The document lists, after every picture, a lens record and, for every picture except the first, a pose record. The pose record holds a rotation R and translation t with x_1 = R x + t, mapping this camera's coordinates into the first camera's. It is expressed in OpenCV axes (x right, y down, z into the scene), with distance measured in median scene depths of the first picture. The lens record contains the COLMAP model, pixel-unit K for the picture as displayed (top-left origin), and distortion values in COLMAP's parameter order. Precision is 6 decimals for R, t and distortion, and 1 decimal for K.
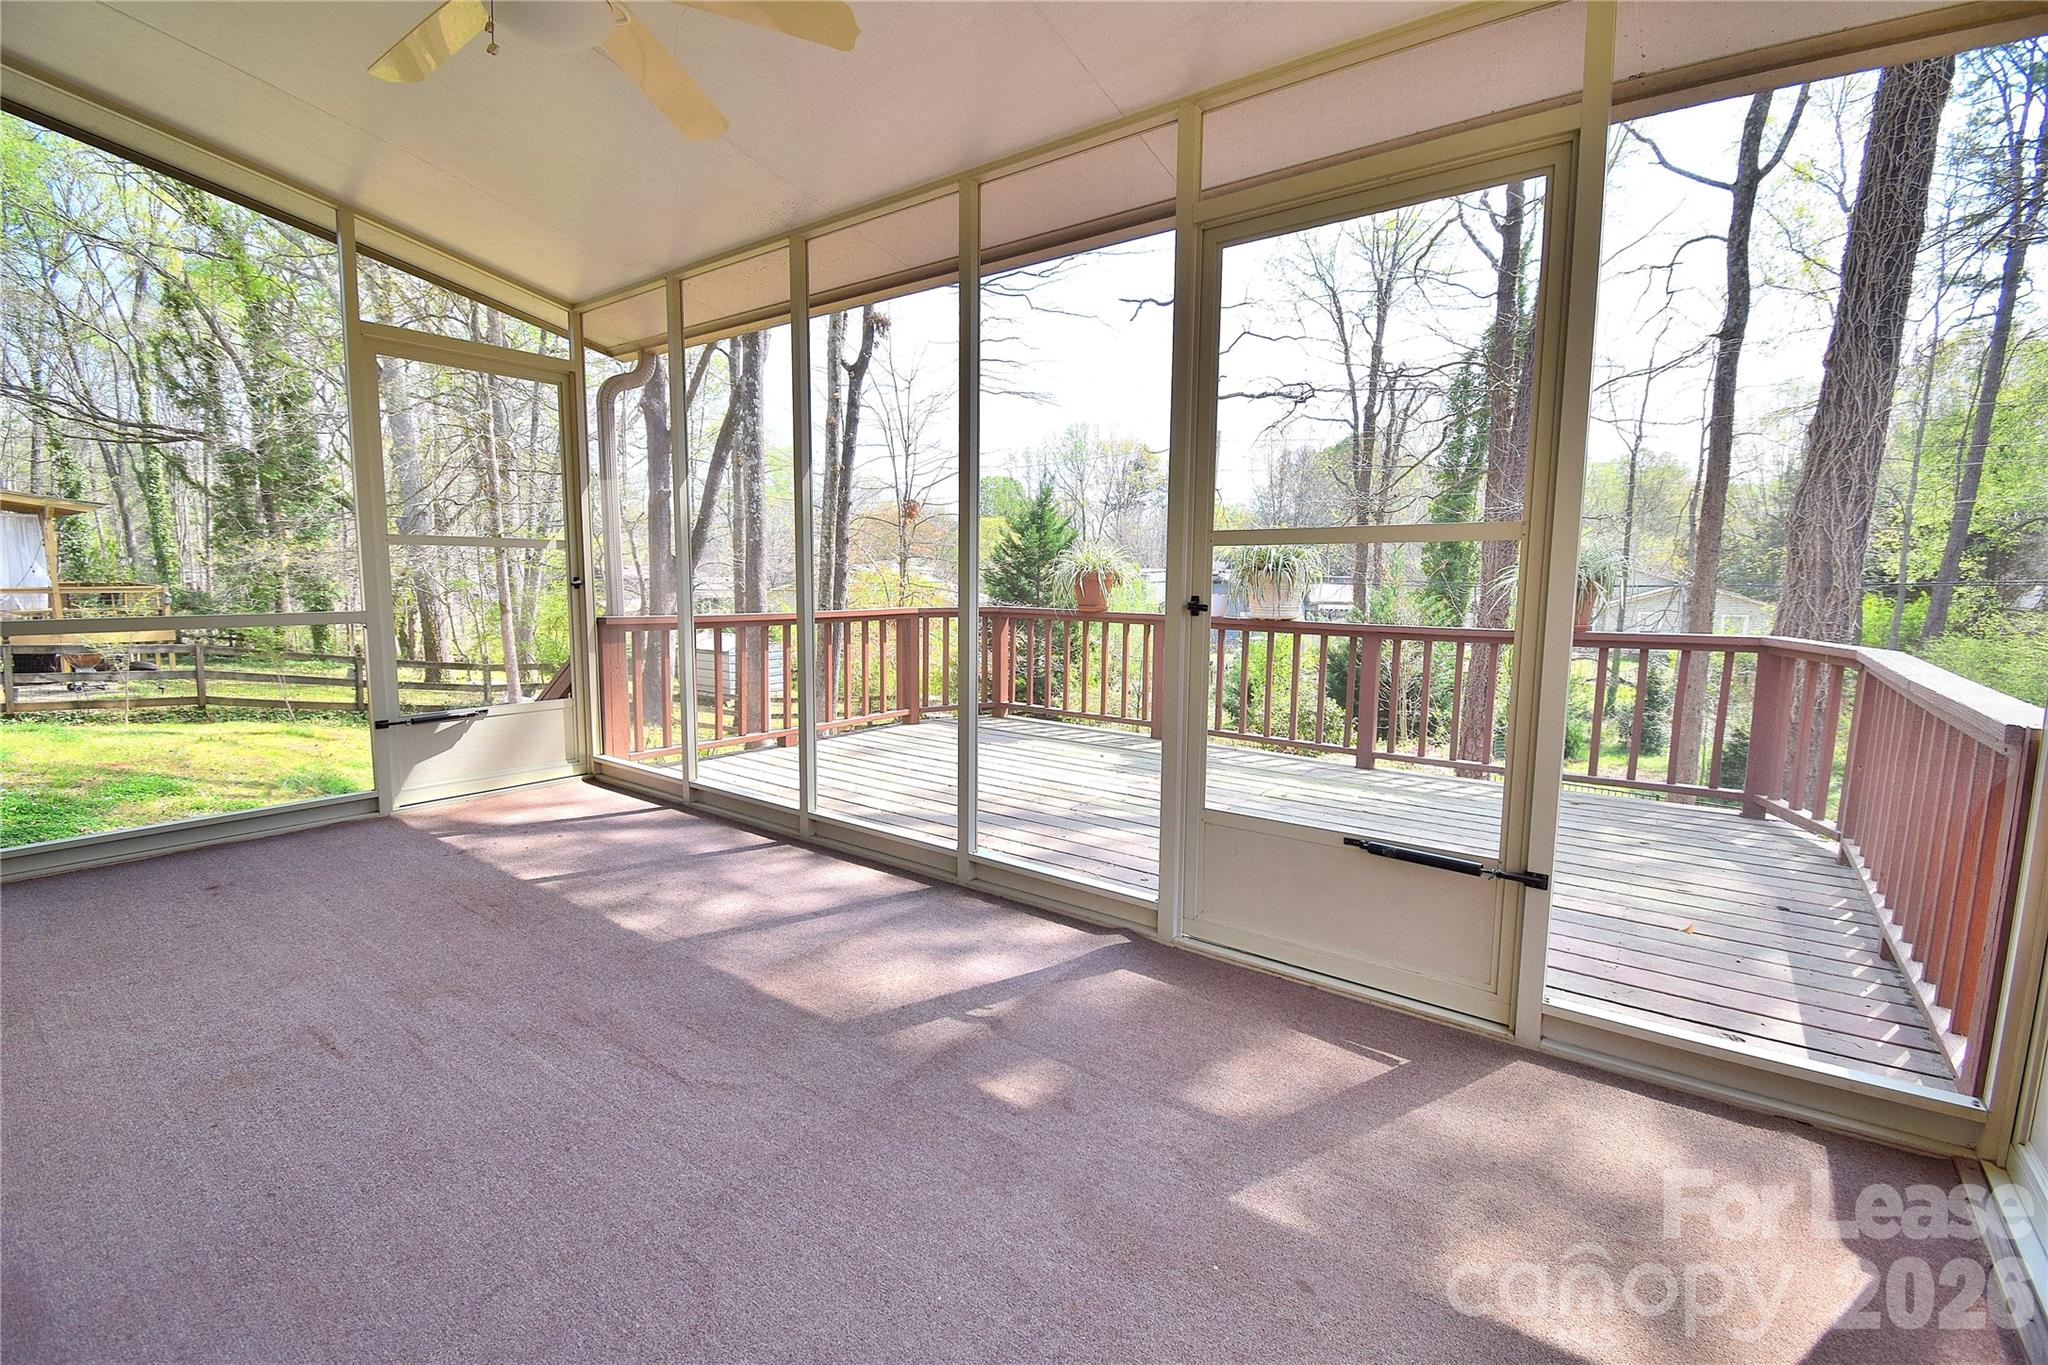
lens RADIAL K [[896.1, 0, 1021.6], [0, 896.1, 678.5], [0, 0, 1]] dist [0.019113, -0.025778]
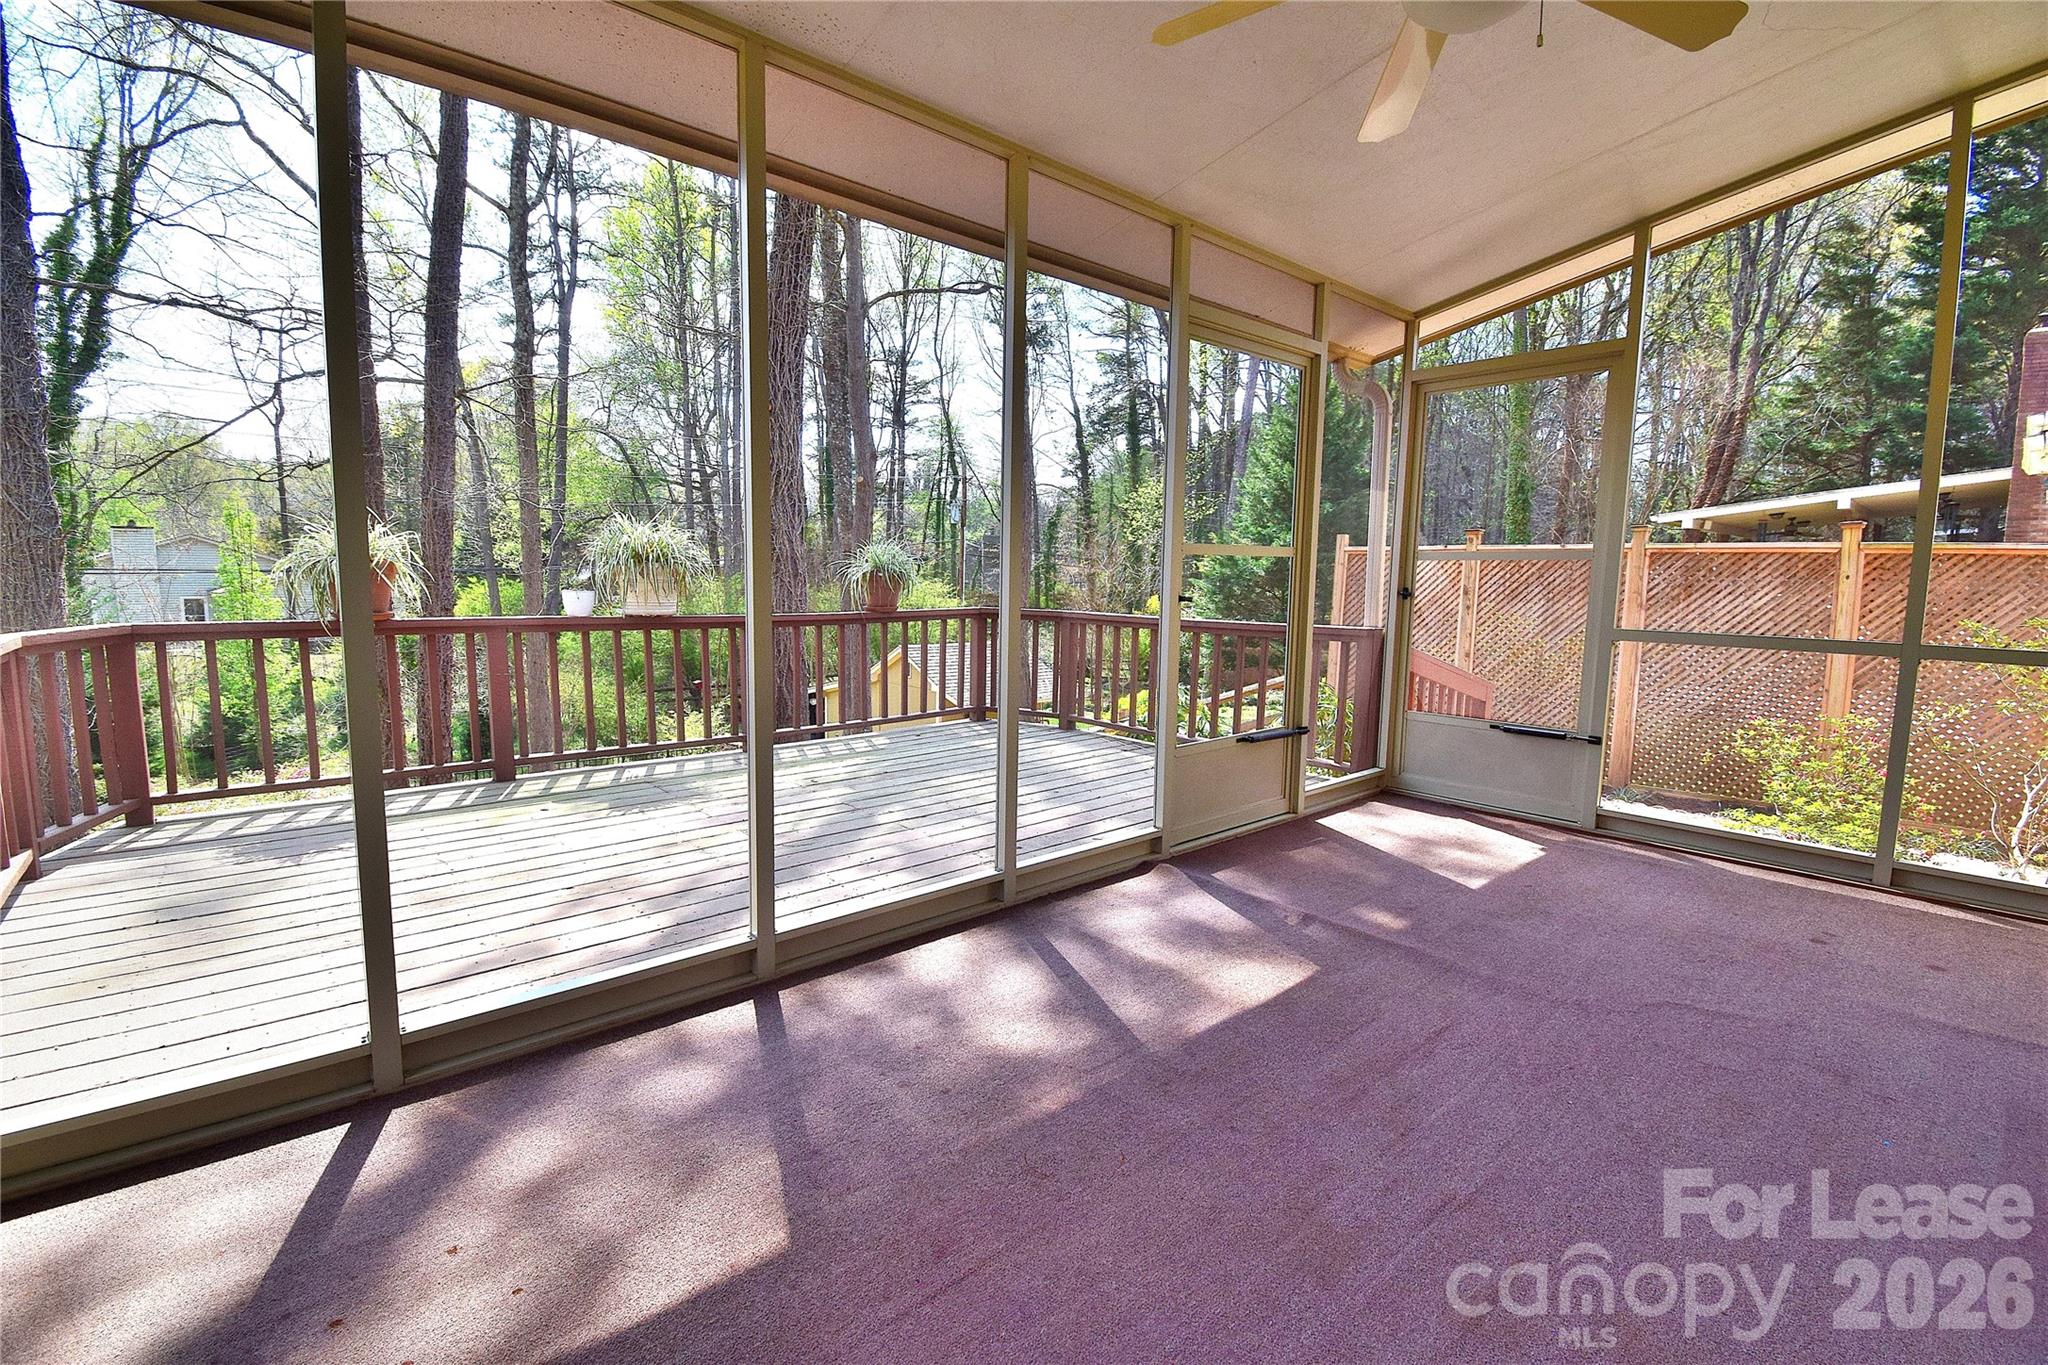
lens RADIAL K [[896.1, 0, 1021.6], [0, 896.1, 678.5], [0, 0, 1]] dist [0.019113, -0.025778]
pose [[0.219630, -0.131001, 0.966748, -0.999586], [0.109934, 0.987955, 0.108899, -0.113219], [-0.969370, 0.082361, 0.231386, 0.792353]]
